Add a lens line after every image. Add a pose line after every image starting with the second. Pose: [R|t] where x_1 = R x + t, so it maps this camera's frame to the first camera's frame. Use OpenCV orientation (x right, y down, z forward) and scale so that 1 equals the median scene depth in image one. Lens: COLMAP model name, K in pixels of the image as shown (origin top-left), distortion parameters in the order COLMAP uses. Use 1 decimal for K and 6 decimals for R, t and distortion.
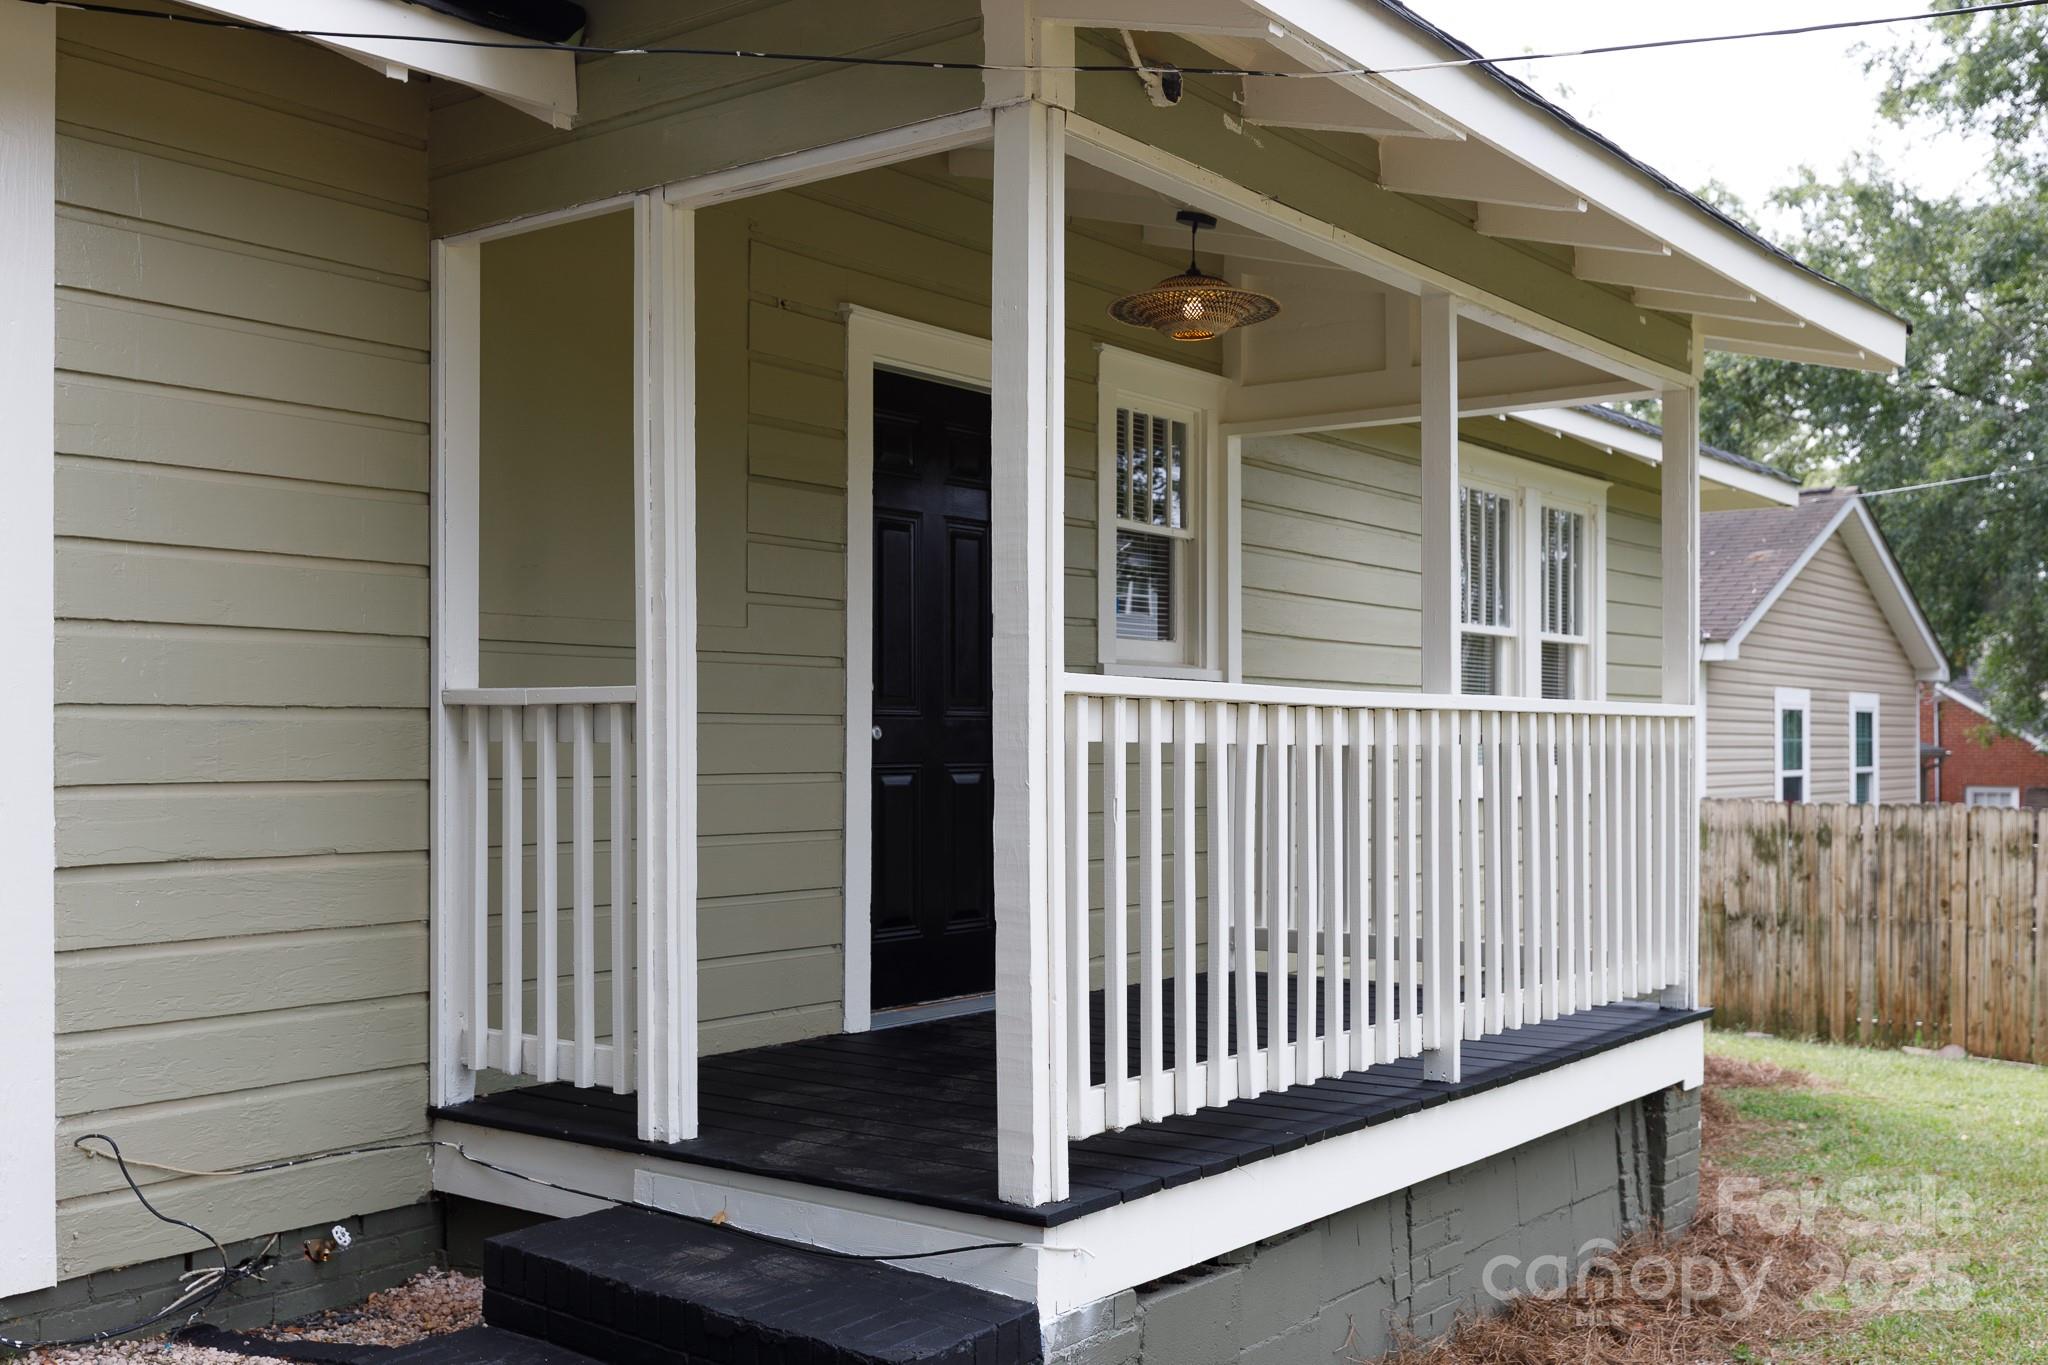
lens RADIAL K [[2008.3, 0, 1025.6], [0, 2008.3, 681.2], [0, 0, 1]] dist [-0.006635, 0.000000]
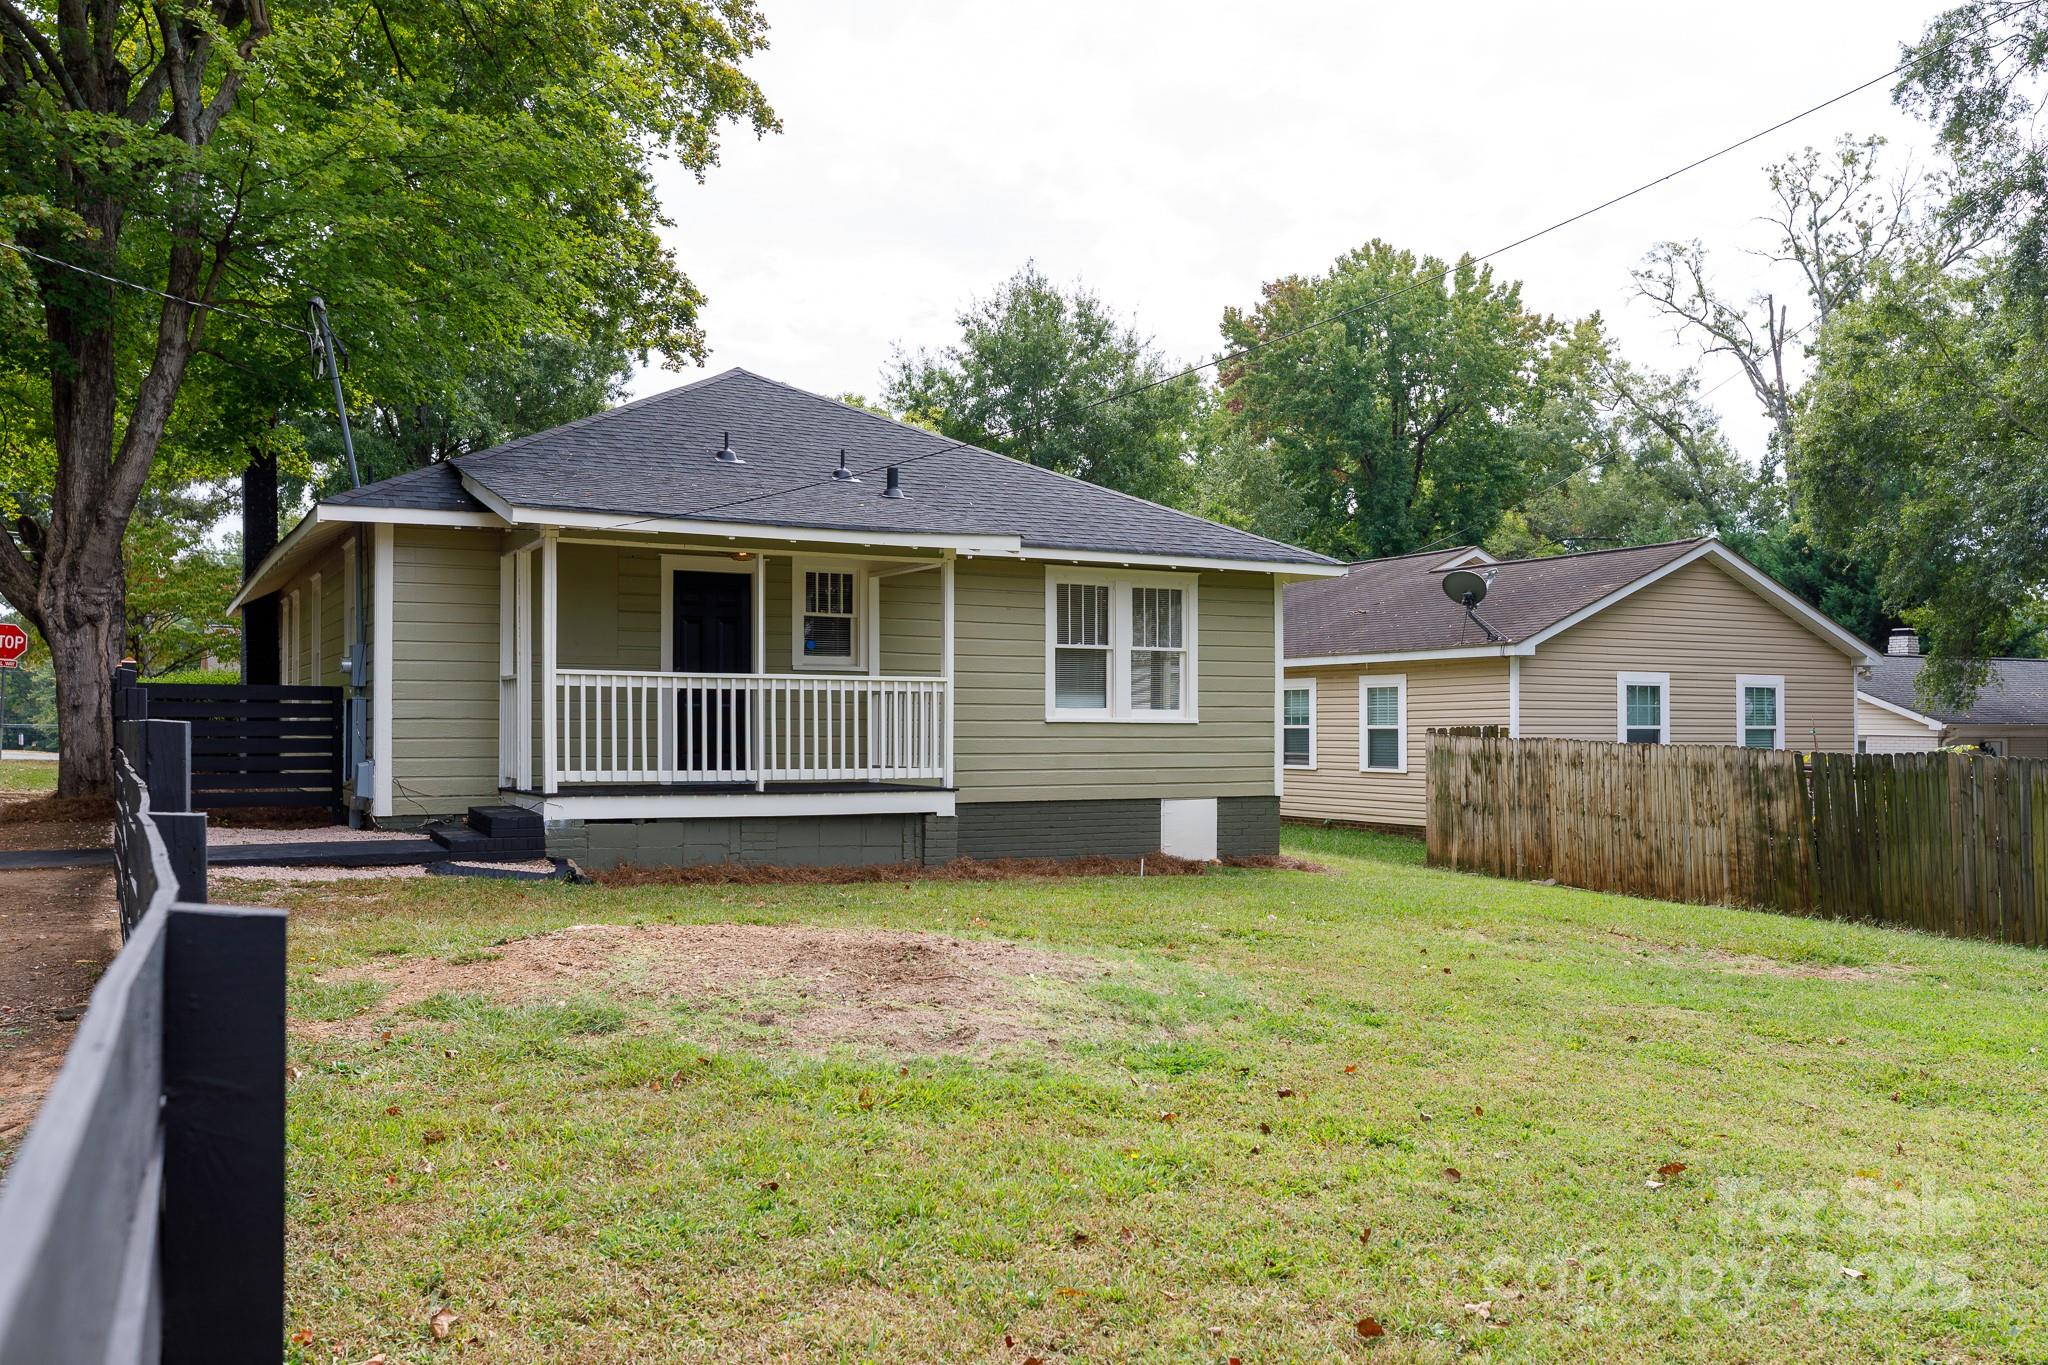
lens RADIAL K [[1679.1, 0, 1019.5], [0, 1679.1, 680.2], [0, 0, 1]] dist [0.004292, 0.002720]
pose [[0.906198, -0.010666, -0.422719, 0.660365], [0.010827, 0.999939, -0.002020, 0.009959], [0.422715, -0.002746, 0.906259, -0.493935]]
